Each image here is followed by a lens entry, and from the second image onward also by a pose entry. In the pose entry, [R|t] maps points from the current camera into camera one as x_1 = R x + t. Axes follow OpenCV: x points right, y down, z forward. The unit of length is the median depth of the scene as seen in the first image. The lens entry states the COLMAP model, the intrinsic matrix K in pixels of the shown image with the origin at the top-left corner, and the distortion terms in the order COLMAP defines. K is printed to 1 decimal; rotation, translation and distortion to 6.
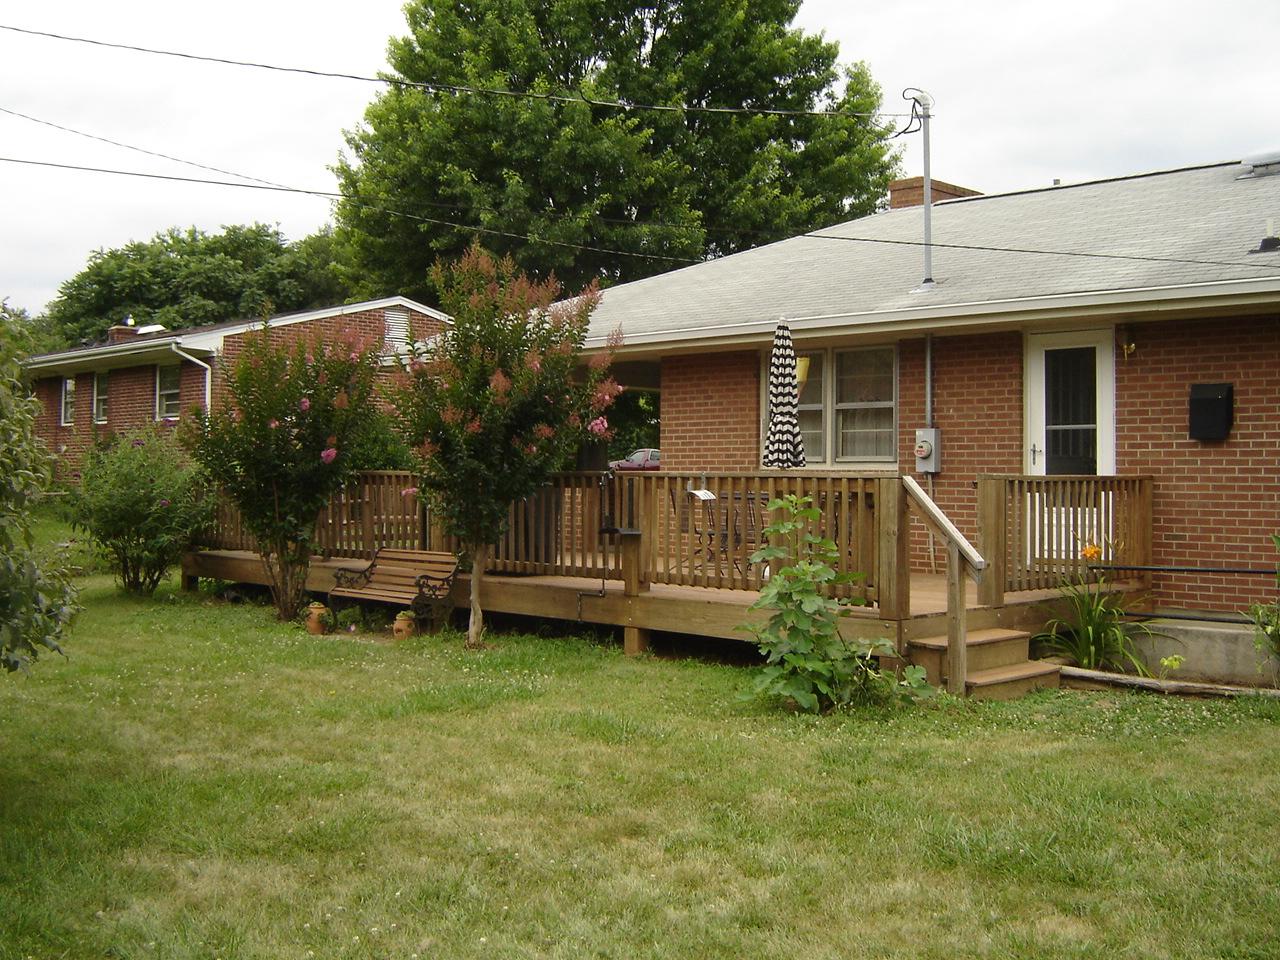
lens RADIAL K [[1431.8, 0, 696.8], [0, 1431.8, 439.4], [0, 0, 1]] dist [-0.118516, 0.000000]
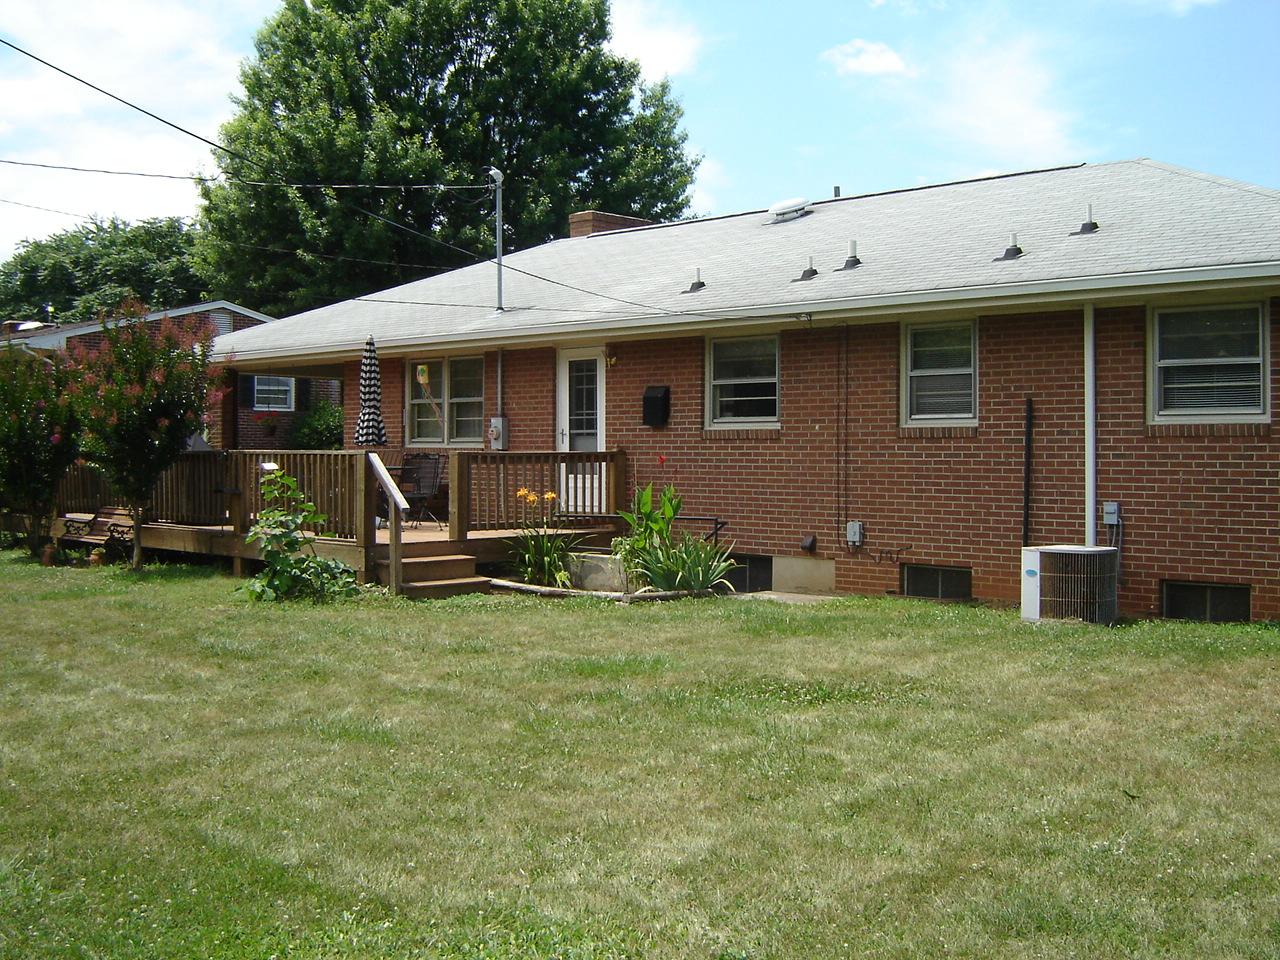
lens RADIAL K [[1390.5, 0, 644.6], [0, 1390.5, 486.6], [0, 0, 1]] dist [-0.132822, 0.000000]
pose [[0.999911, -0.004053, 0.012735, 0.300539], [0.003385, 0.998636, 0.052094, -0.010629], [-0.012929, -0.052046, 0.998561, -0.348172]]
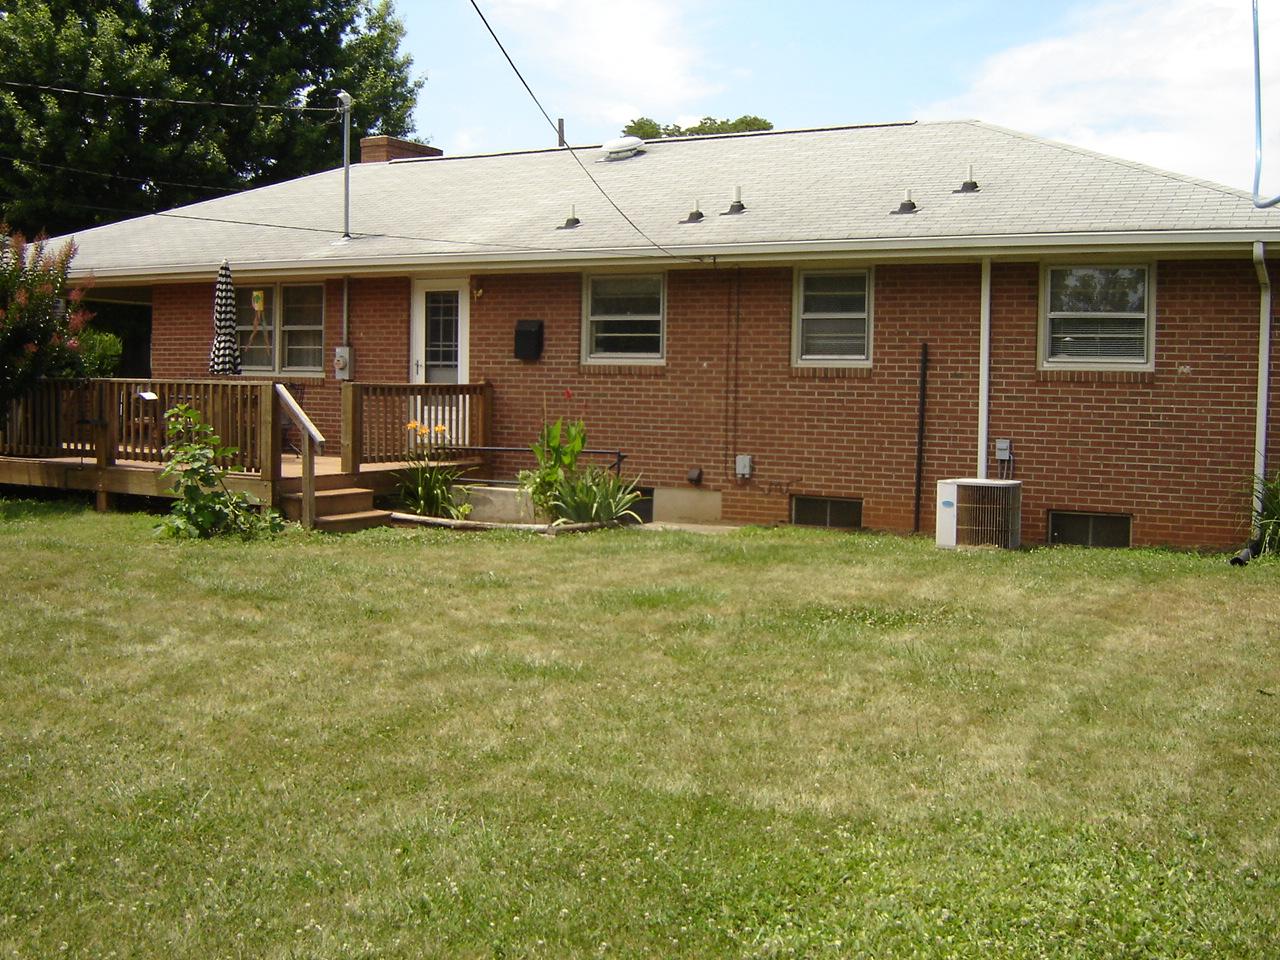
lens RADIAL K [[1390.5, 0, 649.2], [0, 1390.5, 473.1], [0, 0, 1]] dist [-0.132822, 0.000000]
pose [[0.964007, -0.006126, 0.265808, 0.097986], [-0.019342, 0.995470, 0.093088, -0.016656], [-0.265174, -0.094878, 0.959521, -0.348548]]
